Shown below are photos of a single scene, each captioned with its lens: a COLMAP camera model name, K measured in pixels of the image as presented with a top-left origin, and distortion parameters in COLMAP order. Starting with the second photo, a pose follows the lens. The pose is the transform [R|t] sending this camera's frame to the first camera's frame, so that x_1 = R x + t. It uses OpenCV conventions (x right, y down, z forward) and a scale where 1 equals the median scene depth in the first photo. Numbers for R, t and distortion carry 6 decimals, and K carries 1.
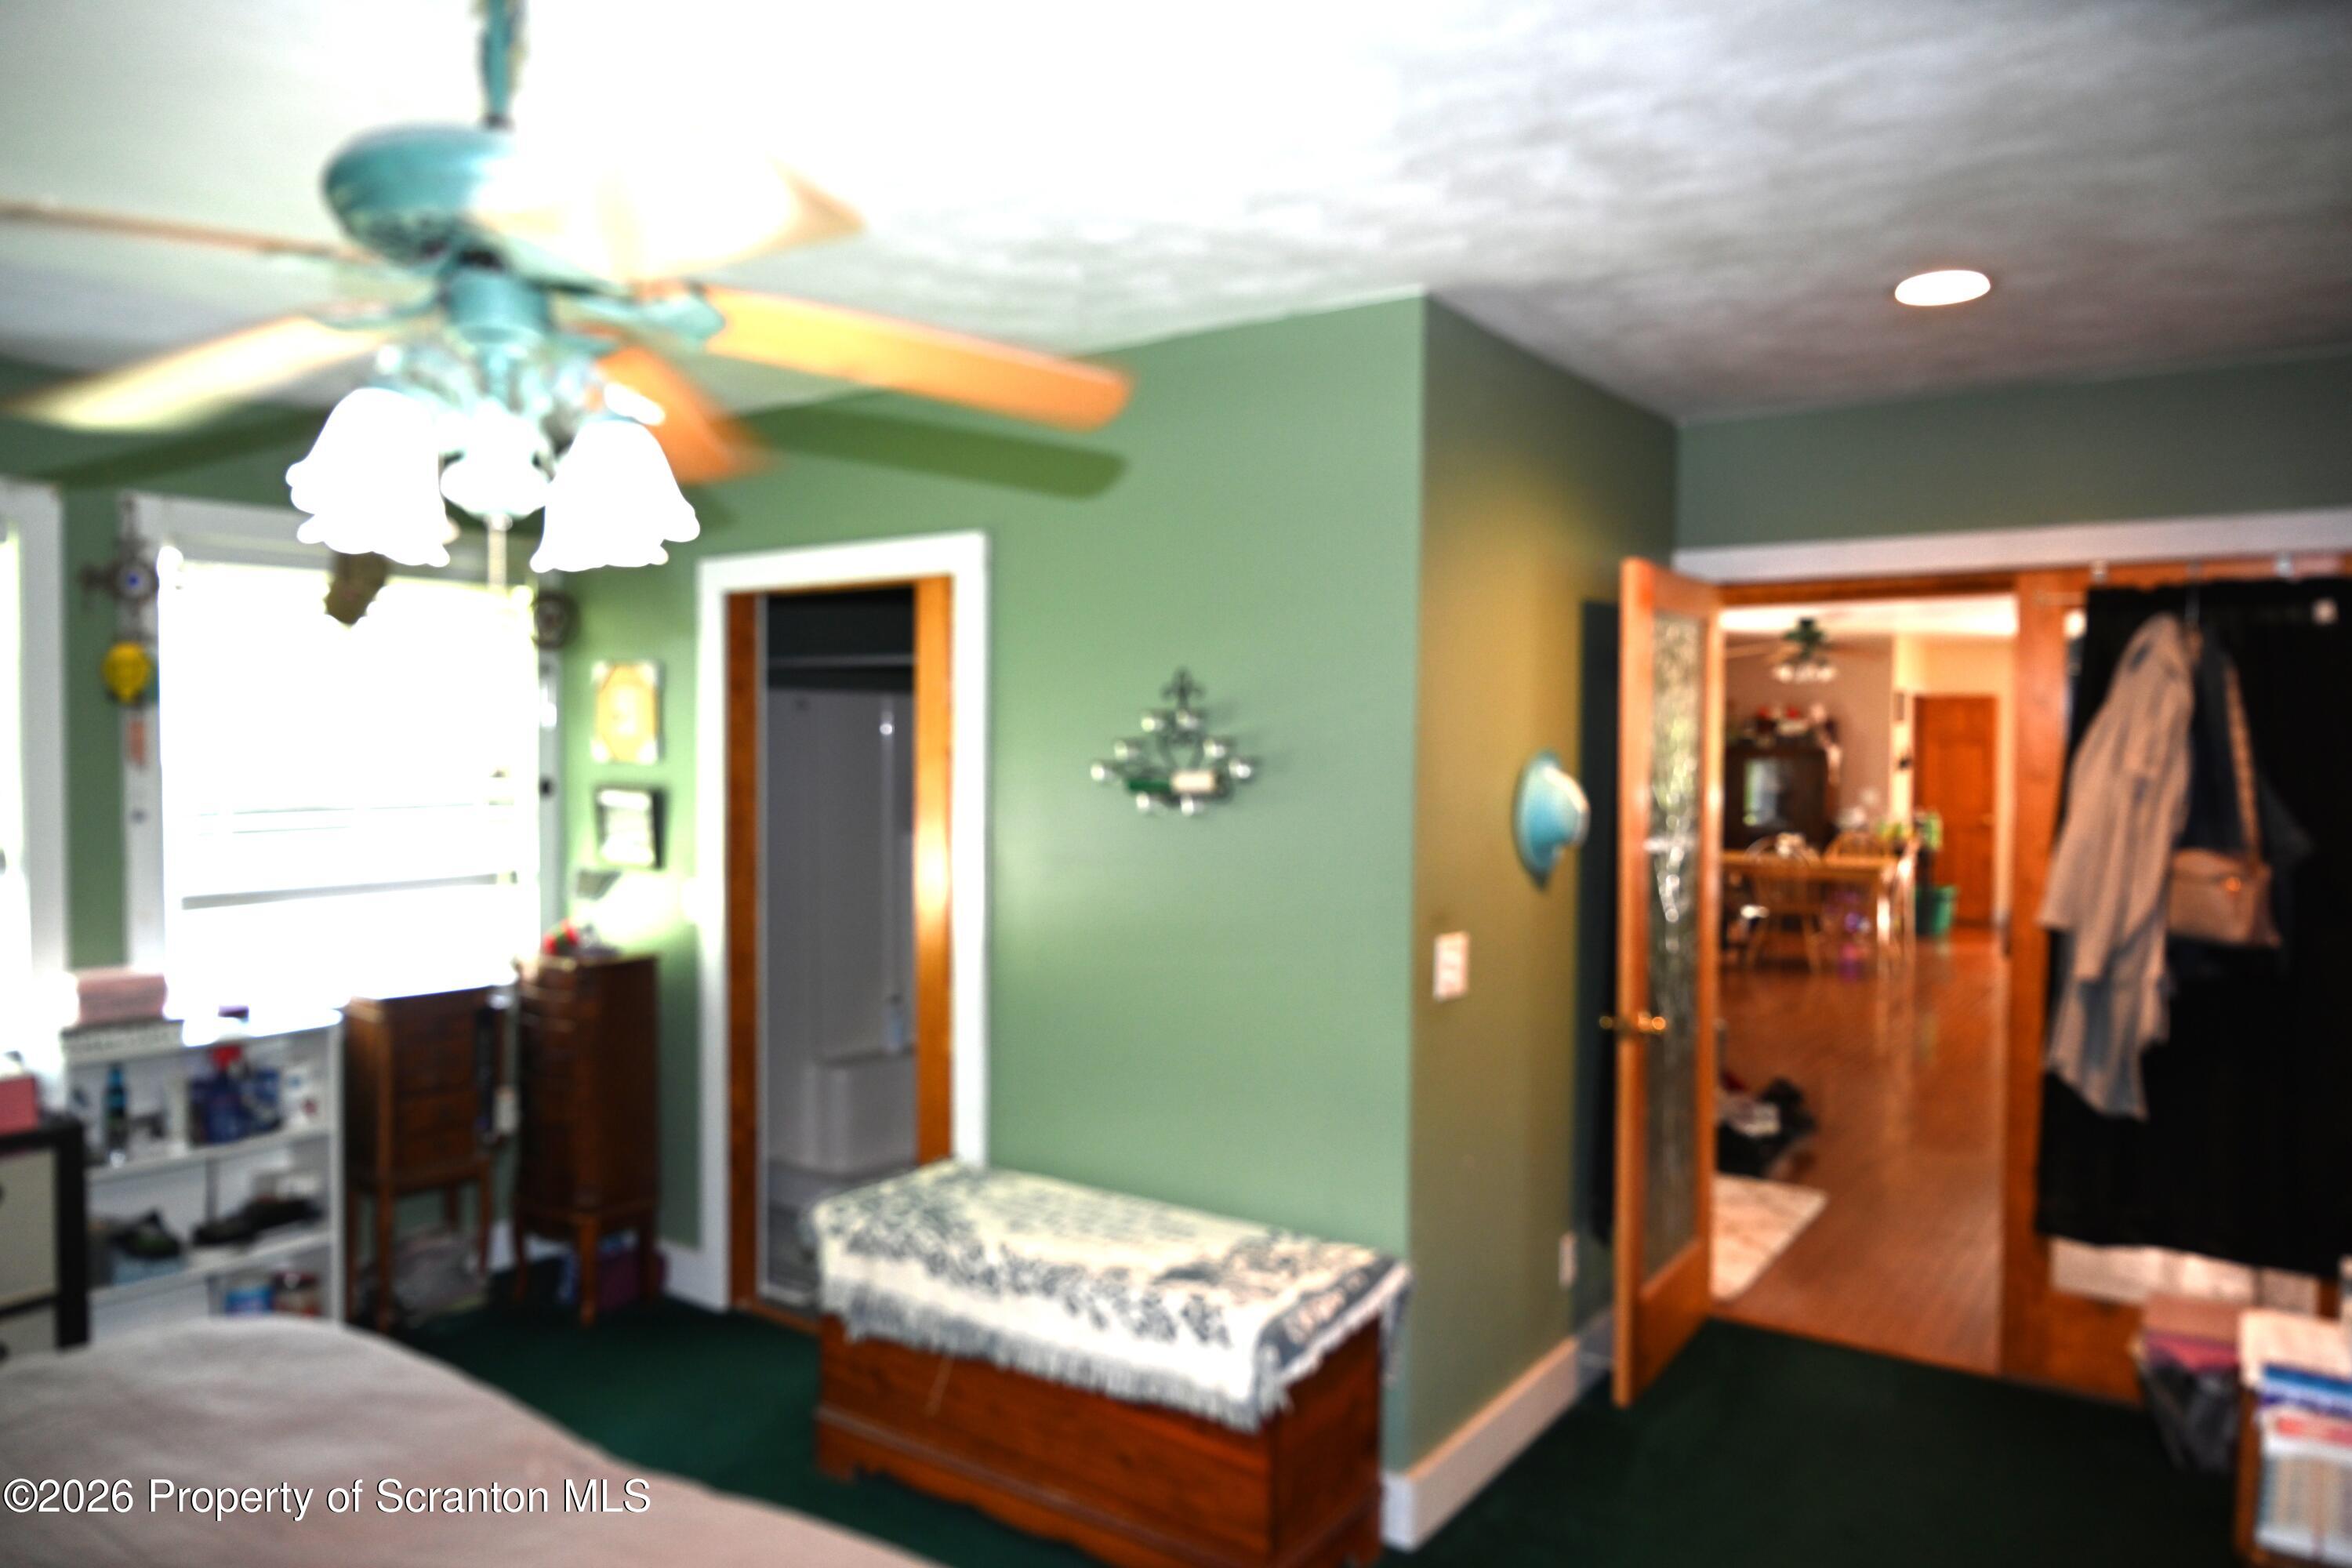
lens RADIAL K [[1569.9, 0, 1179.6], [0, 1569.9, 787.5], [0, 0, 1]] dist [-0.009988, 0.004225]
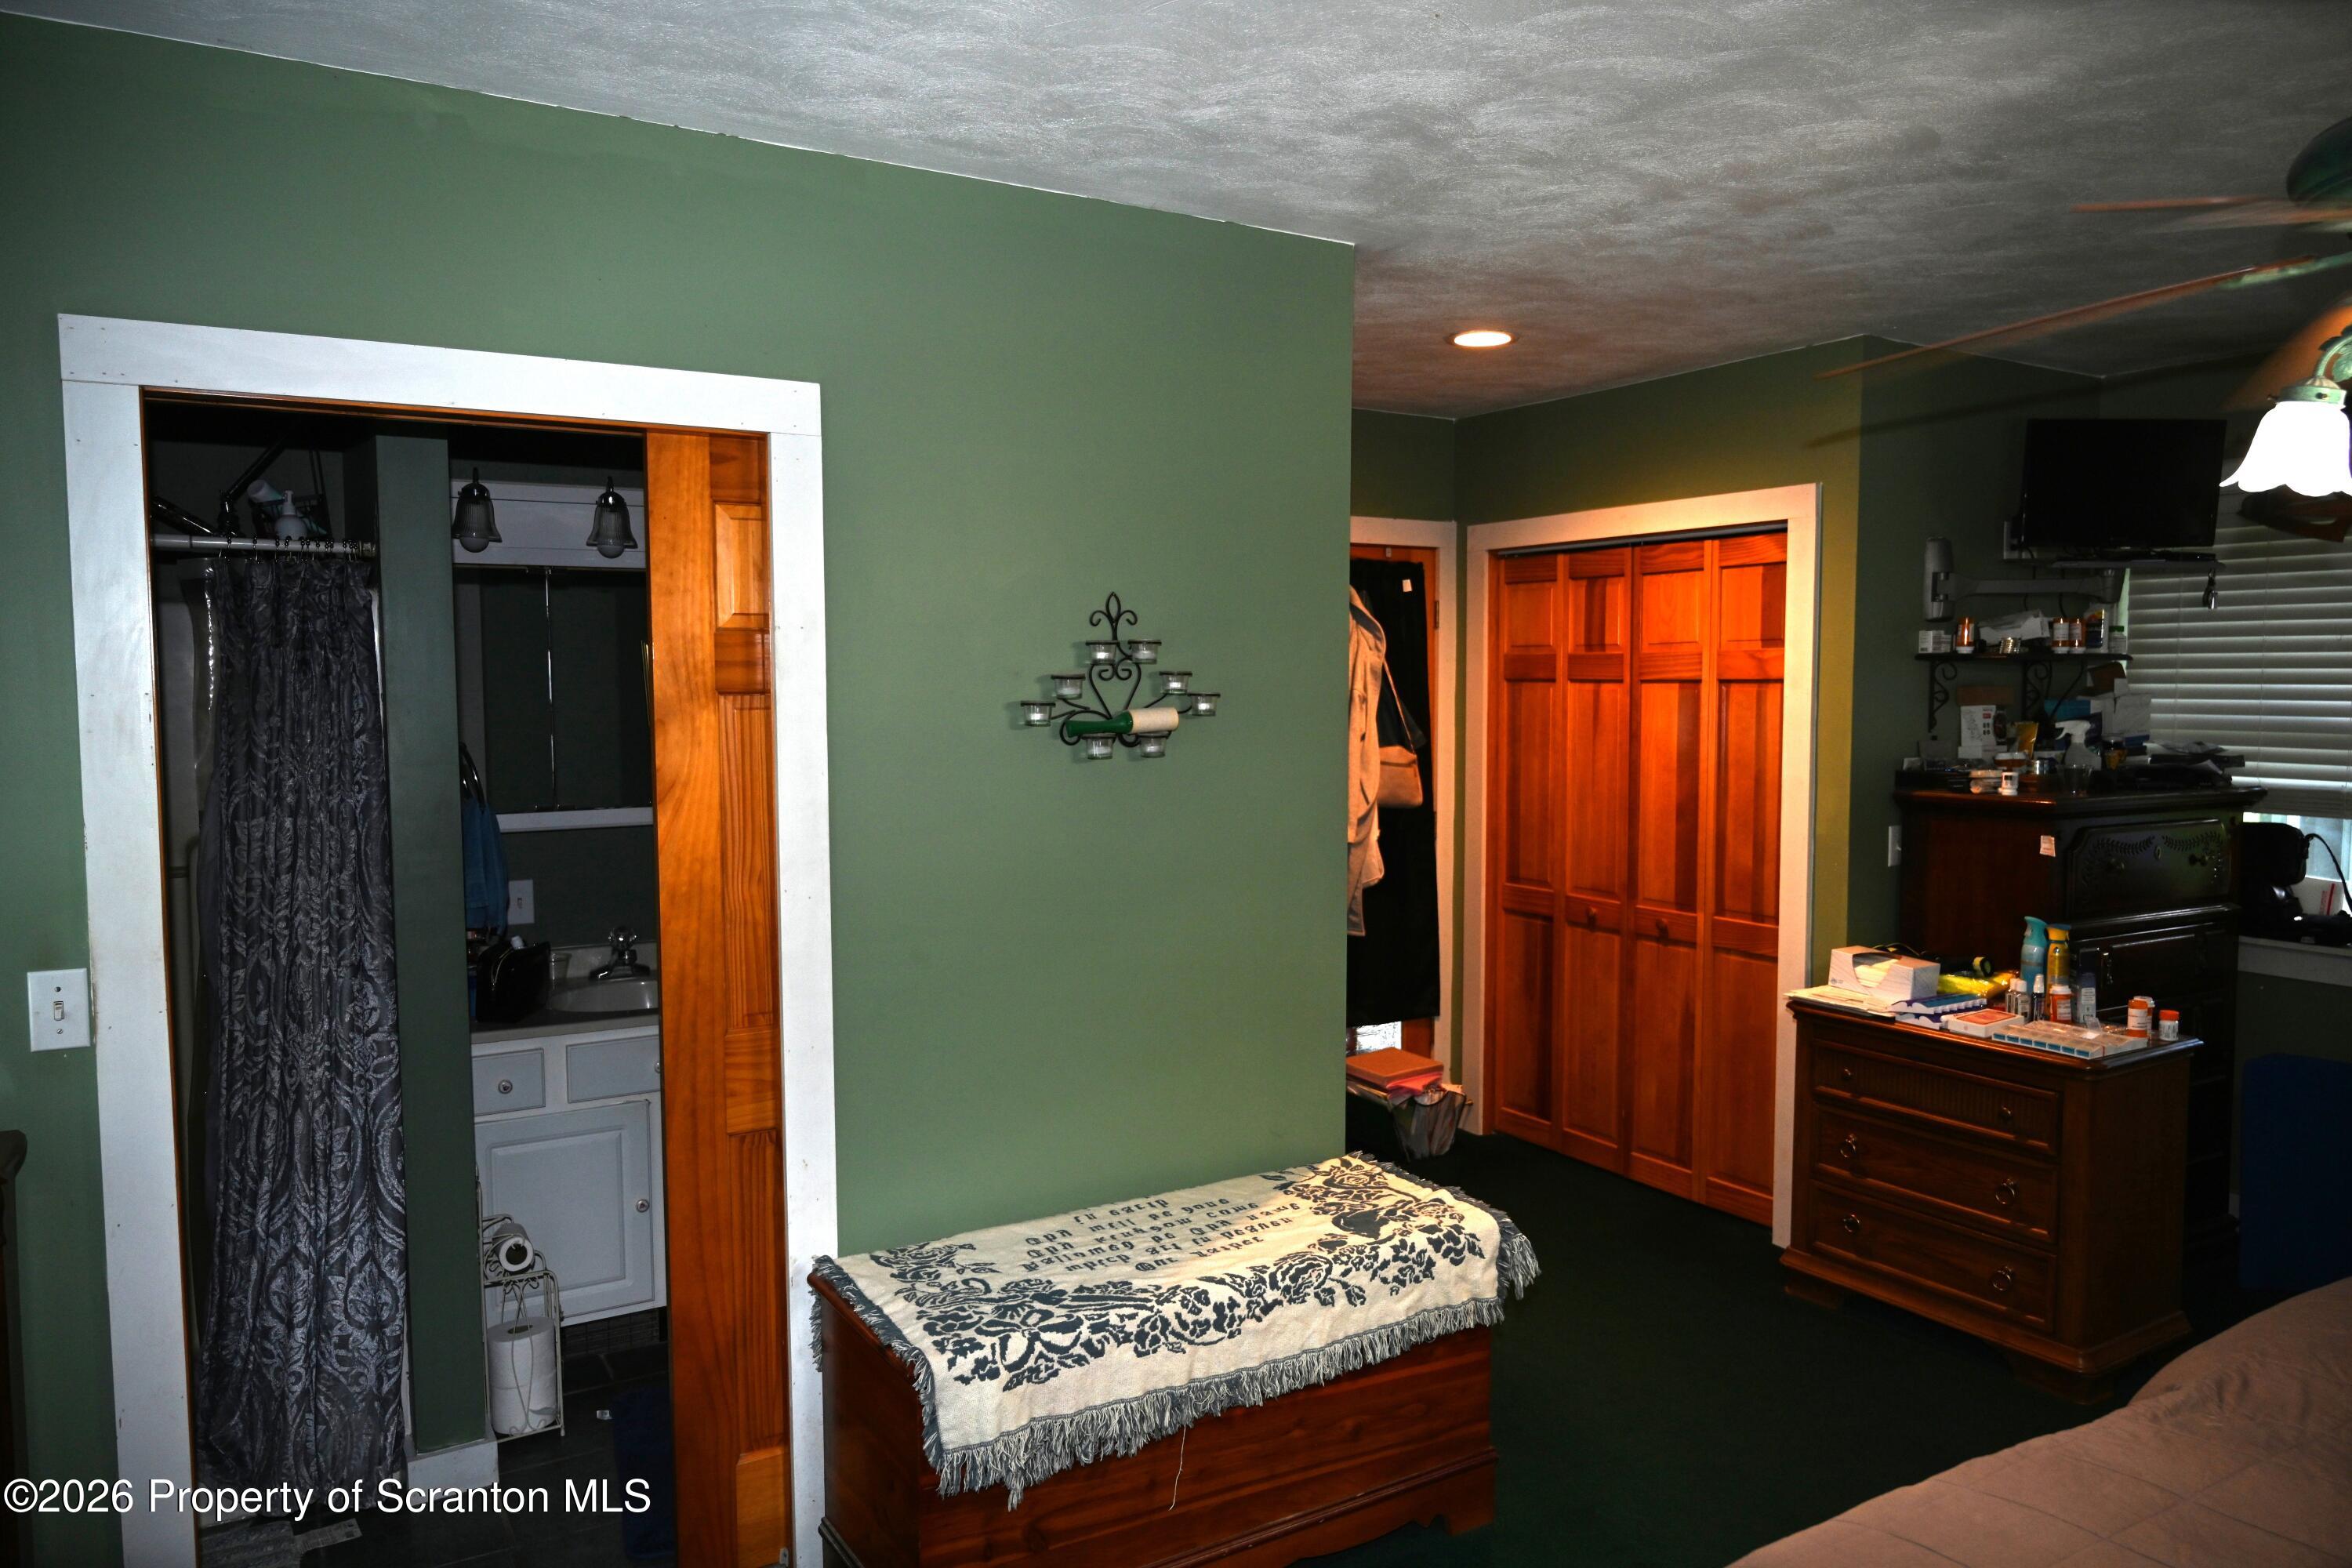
lens RADIAL K [[1569.9, 0, 1174.2], [0, 1569.9, 781.9], [0, 0, 1]] dist [-0.009988, 0.004225]
pose [[0.390488, -0.063639, 0.918406, -0.878663], [0.033672, 0.997928, 0.054833, -0.018752], [-0.919992, 0.009513, 0.391822, 0.691787]]
